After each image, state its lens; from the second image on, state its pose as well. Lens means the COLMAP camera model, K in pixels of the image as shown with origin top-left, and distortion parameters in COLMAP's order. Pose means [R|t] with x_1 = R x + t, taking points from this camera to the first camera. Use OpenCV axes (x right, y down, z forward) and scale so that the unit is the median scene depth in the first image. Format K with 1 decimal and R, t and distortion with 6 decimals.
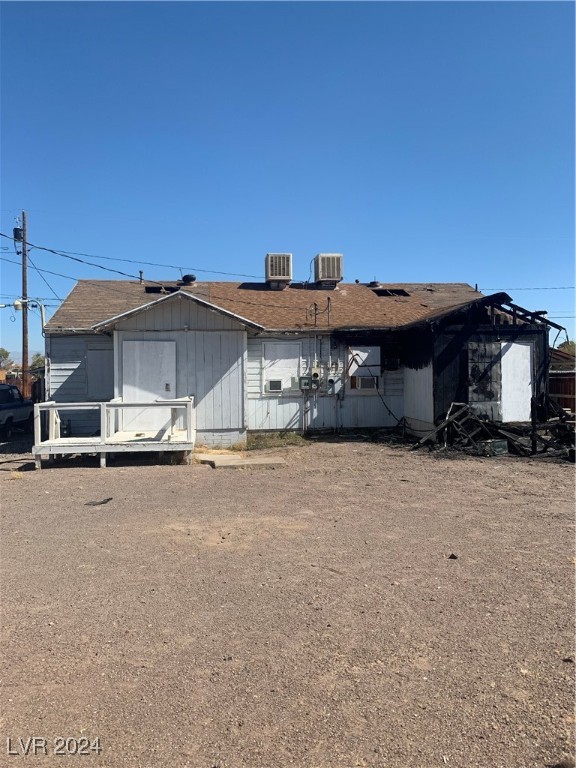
lens RADIAL K [[590.6, 0, 287.8], [0, 590.6, 387.2], [0, 0, 1]] dist [0.050846, -0.007787]
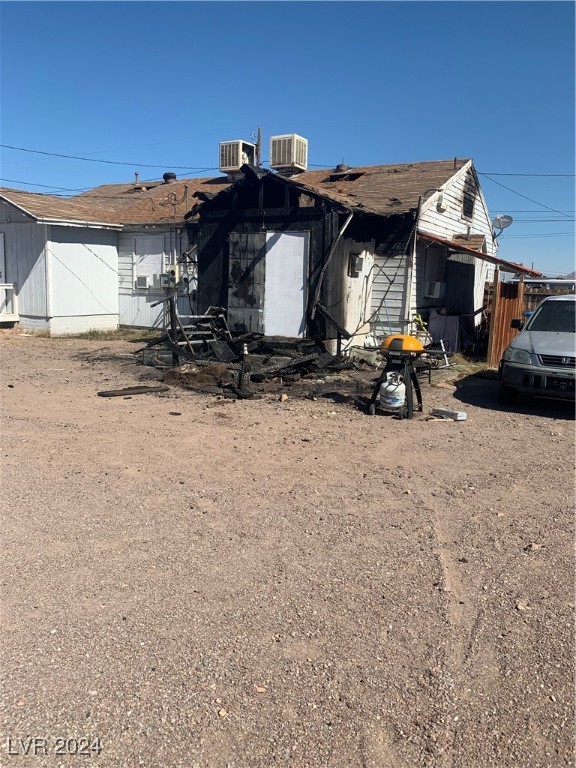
lens RADIAL K [[590.6, 0, 288.1], [0, 590.6, 380.8], [0, 0, 1]] dist [0.050846, -0.007787]
pose [[0.788343, 0.136419, -0.599921, 0.858868], [-0.059273, 0.987412, 0.146642, 0.000287], [0.612374, -0.080045, 0.786506, 0.388138]]
